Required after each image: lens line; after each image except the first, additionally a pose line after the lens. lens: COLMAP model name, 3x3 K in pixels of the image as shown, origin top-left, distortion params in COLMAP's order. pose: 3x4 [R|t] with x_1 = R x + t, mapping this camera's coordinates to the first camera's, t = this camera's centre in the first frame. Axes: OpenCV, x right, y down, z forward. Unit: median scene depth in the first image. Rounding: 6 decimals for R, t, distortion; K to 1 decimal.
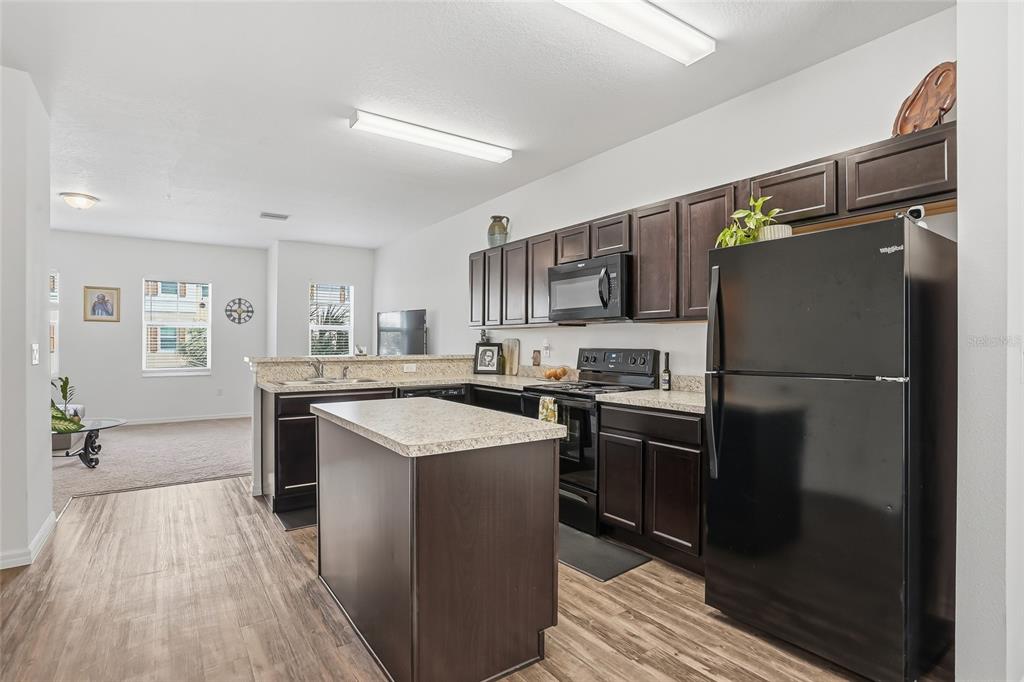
lens RADIAL K [[508.3, 0, 509.3], [0, 508.3, 344.8], [0, 0, 1]] dist [-0.032352, 0.000603]
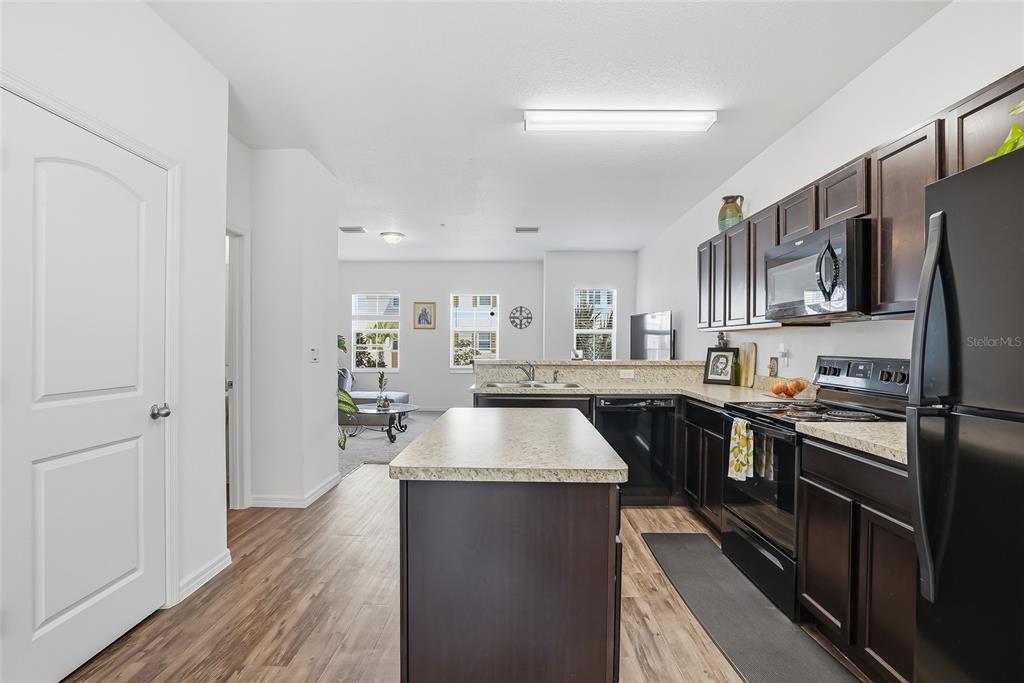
lens RADIAL K [[490.6, 0, 512.4], [0, 490.6, 351.6], [0, 0, 1]] dist [-0.048856, 0.000560]
pose [[0.809195, 0.010436, -0.587448, 0.184125], [-0.004903, 0.999927, 0.011010, -0.004925], [0.587520, -0.006029, 0.809187, 0.168436]]
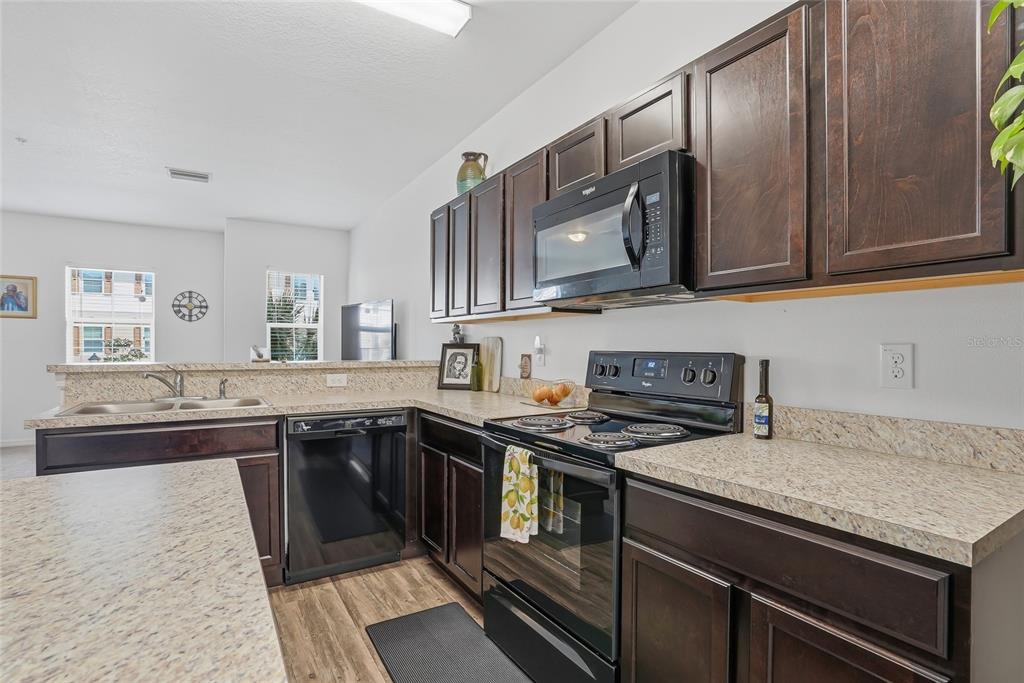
lens RADIAL K [[490.6, 0, 512.4], [0, 490.6, 351.6], [0, 0, 1]] dist [-0.048856, 0.000560]
pose [[0.998563, 0.002435, -0.053541, 0.077333], [-0.002099, 0.999978, 0.006333, 0.003810], [0.053555, -0.006212, 0.998546, 0.425521]]
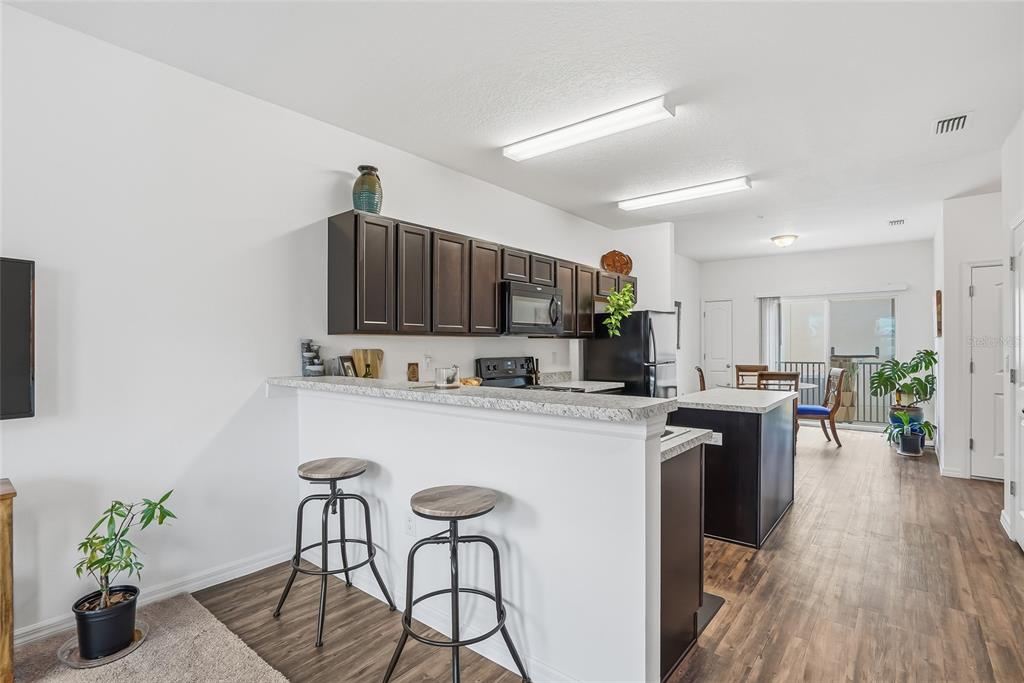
lens RADIAL K [[490.6, 0, 512.4], [0, 490.6, 351.6], [0, 0, 1]] dist [-0.048856, 0.000560]
pose [[-0.272557, -0.006472, 0.962118, -0.829874], [0.008003, 0.999928, 0.008993, -0.014511], [-0.962106, 0.010151, -0.272485, 1.178915]]
